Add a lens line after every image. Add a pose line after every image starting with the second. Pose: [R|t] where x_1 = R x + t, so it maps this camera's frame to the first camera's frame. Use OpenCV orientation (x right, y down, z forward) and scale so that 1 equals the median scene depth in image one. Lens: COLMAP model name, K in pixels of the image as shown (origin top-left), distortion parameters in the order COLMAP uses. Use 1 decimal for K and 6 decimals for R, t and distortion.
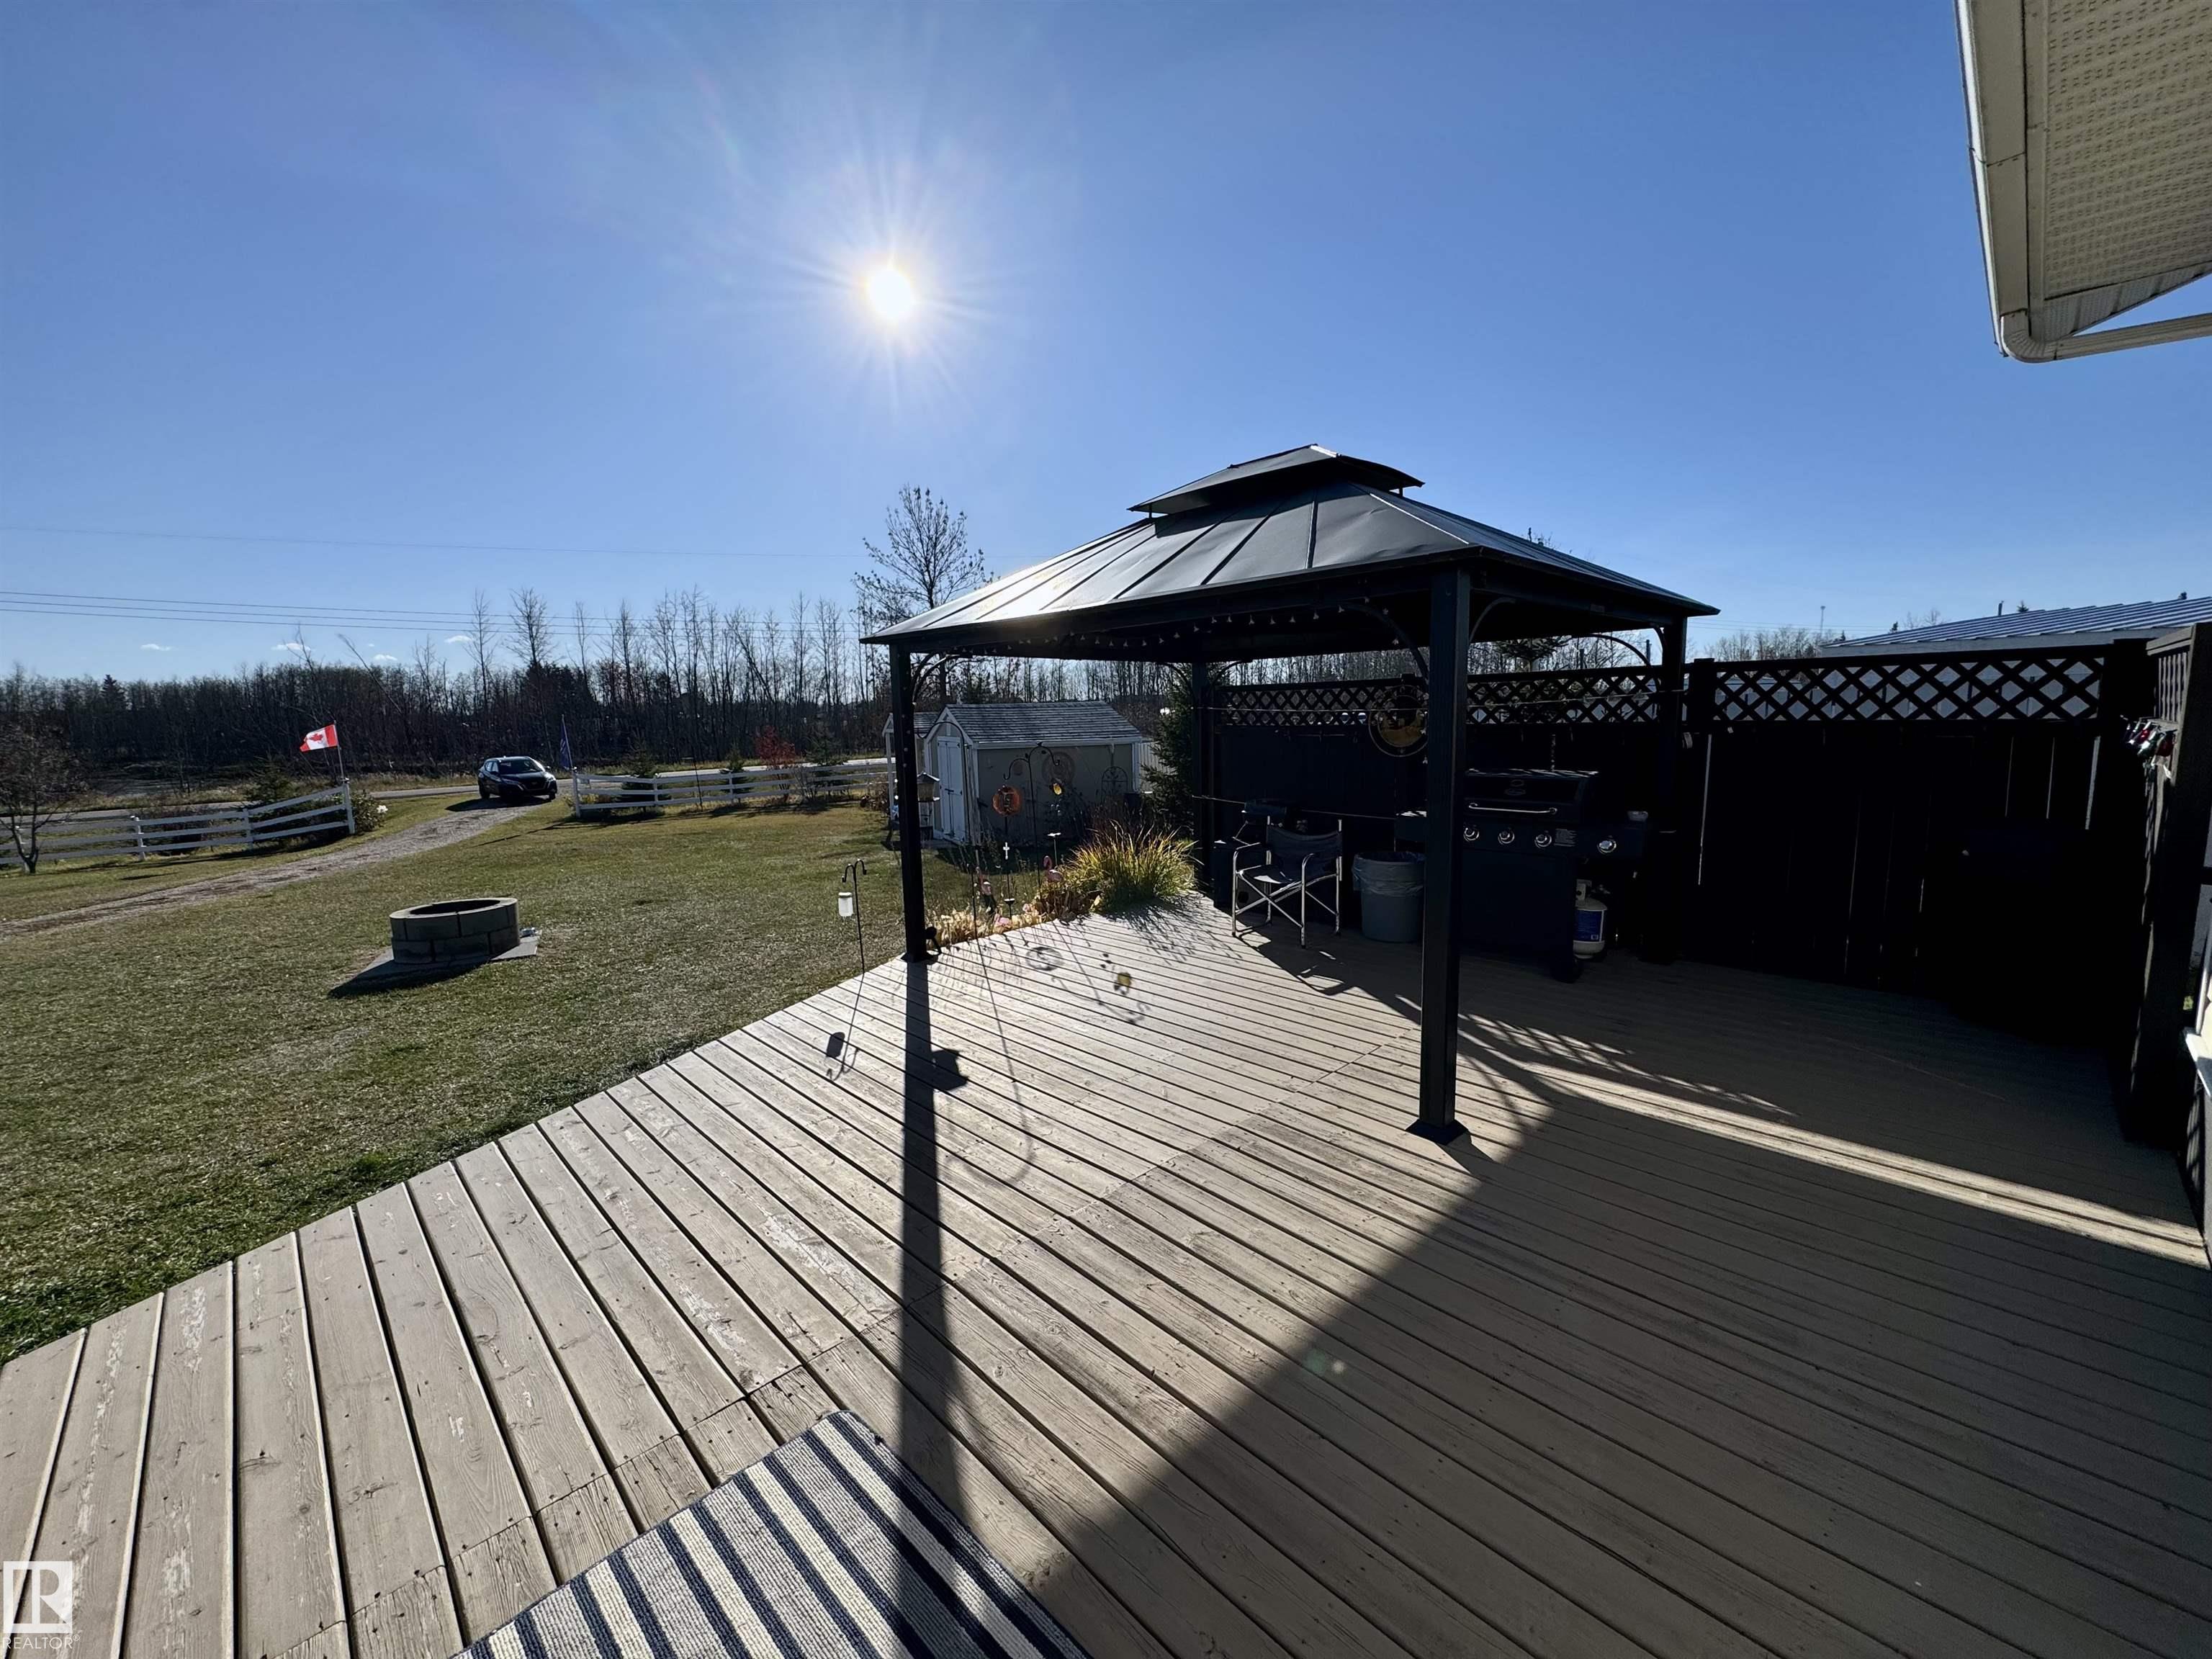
lens RADIAL K [[876.0, 0, 1103.7], [0, 876.0, 816.0], [0, 0, 1]] dist [-0.000945, 0.000424]
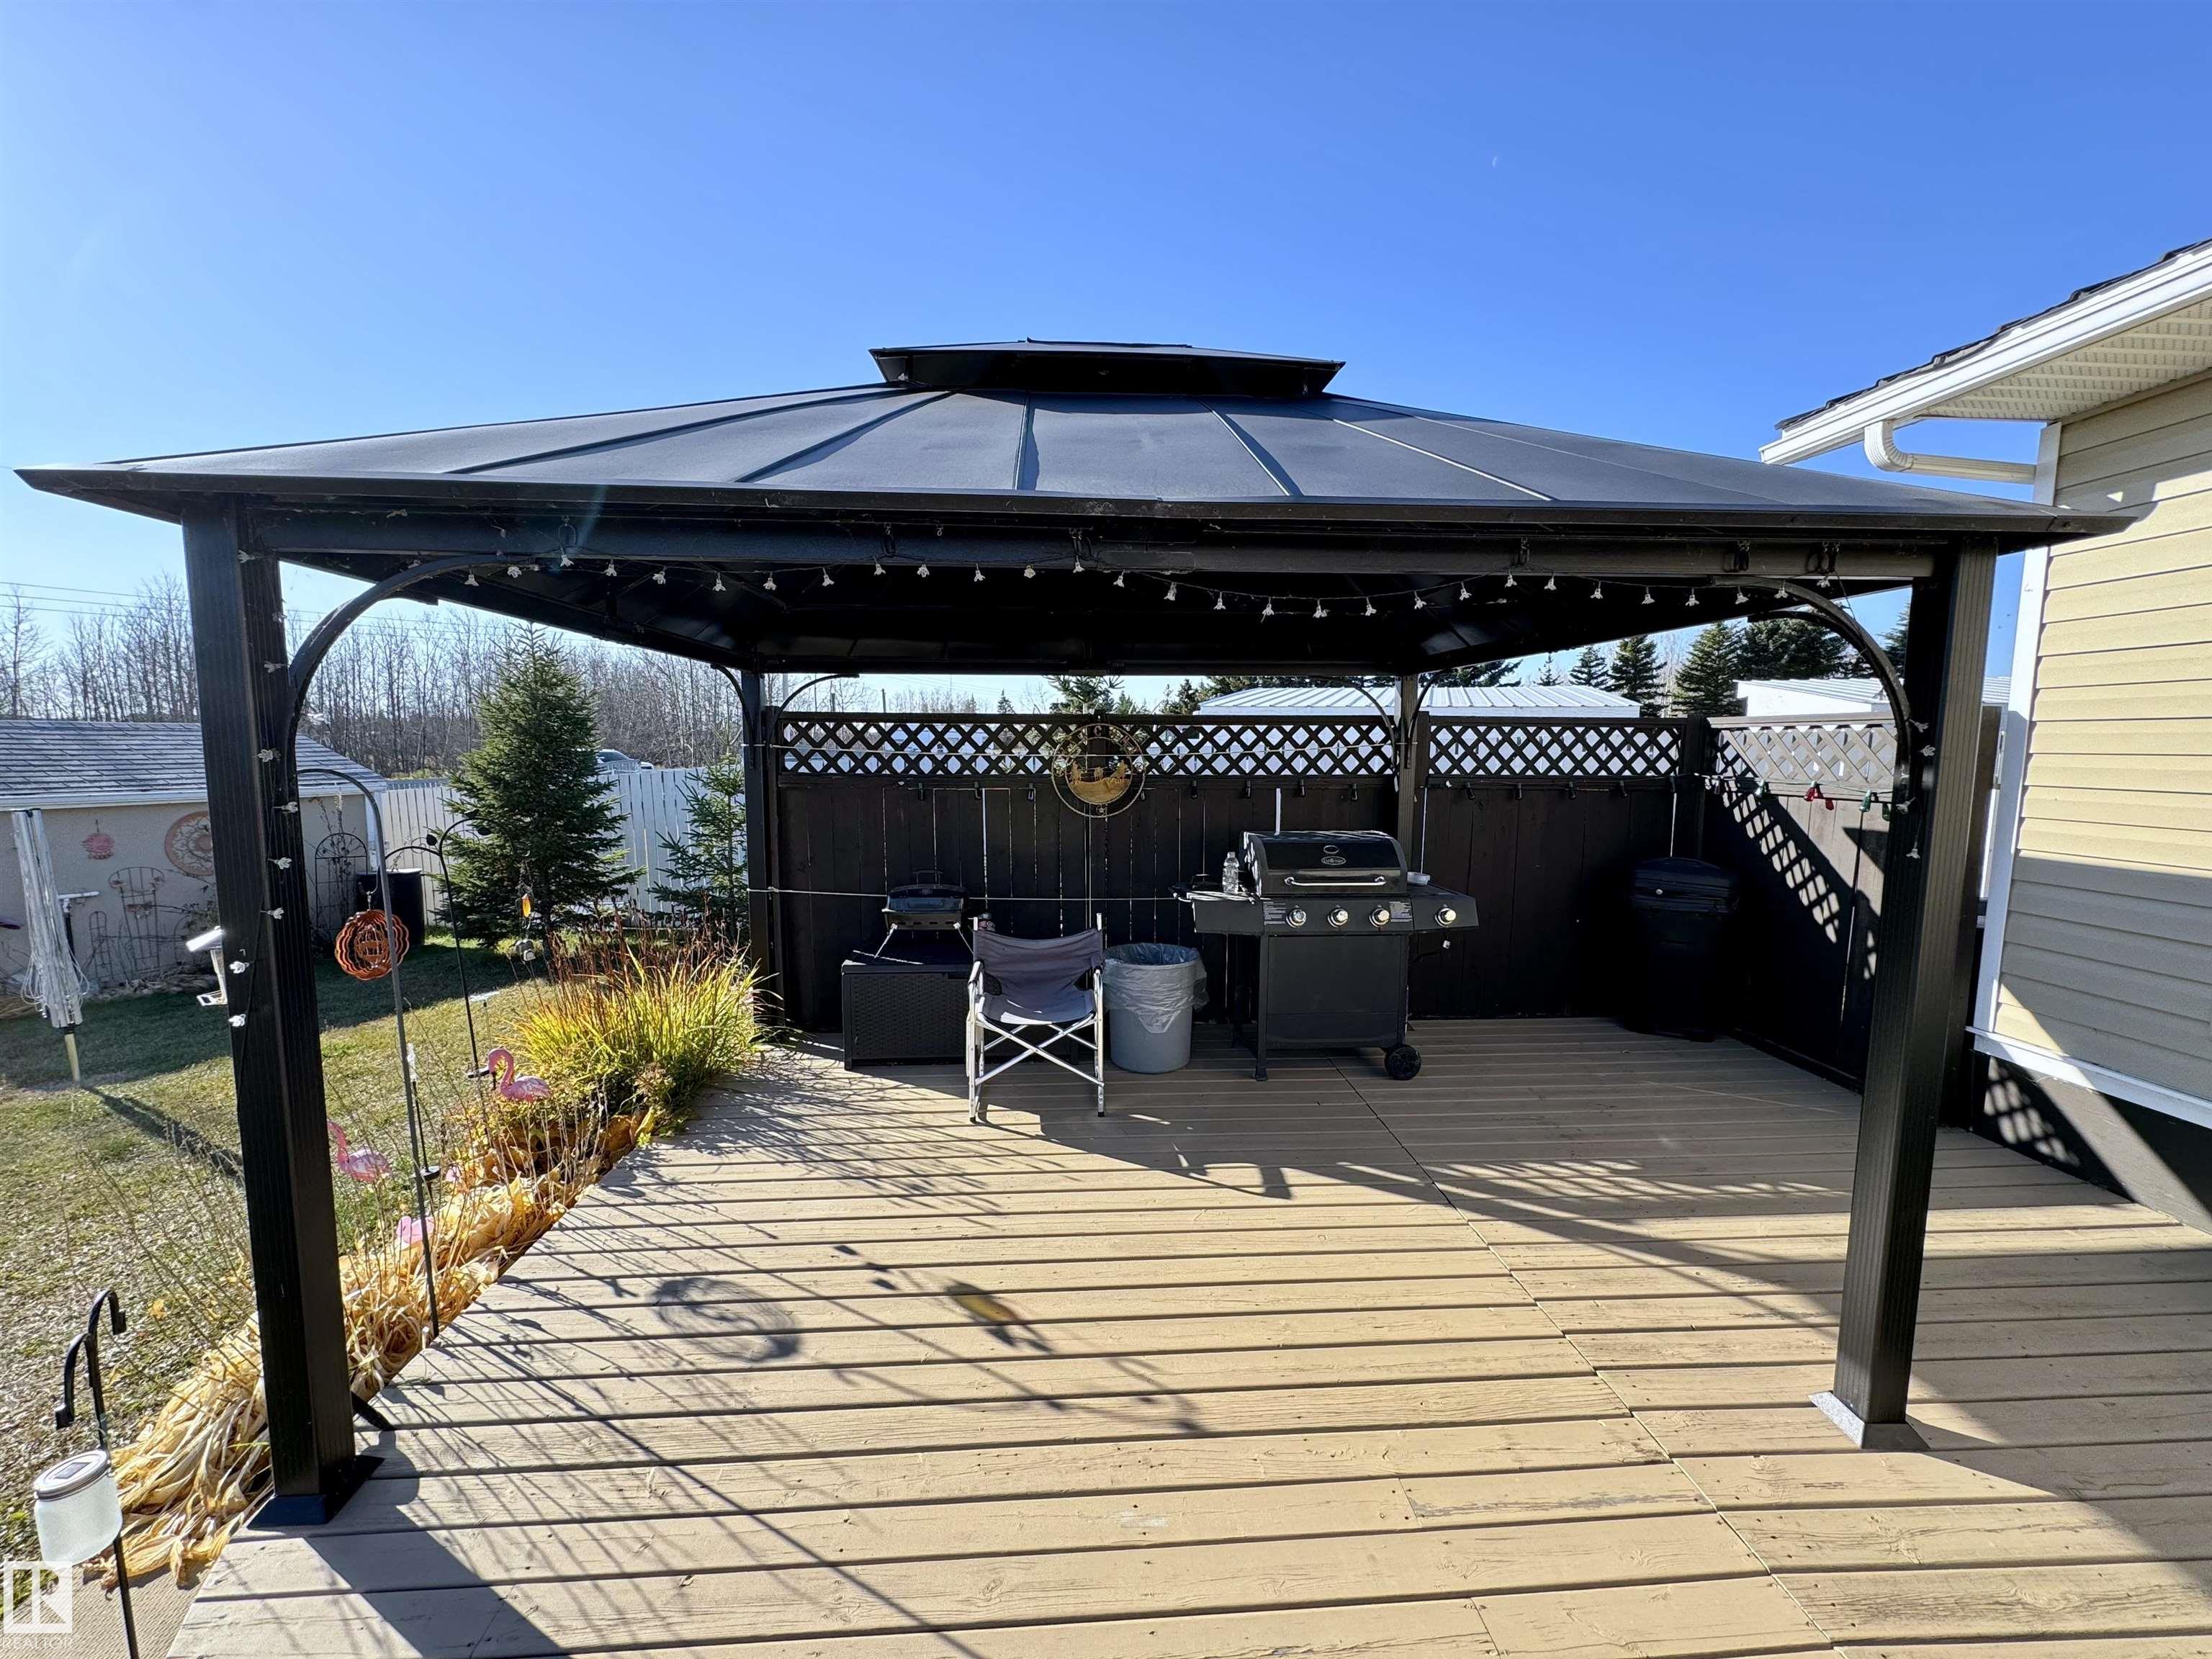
lens RADIAL K [[876.0, 0, 1104.8], [0, 876.0, 826.5], [0, 0, 1]] dist [-0.000945, 0.000424]
pose [[0.655097, -0.043483, 0.754292, -0.093148], [0.068193, 0.997671, -0.001713, -0.023401], [-0.752461, 0.052560, 0.656537, 0.201378]]
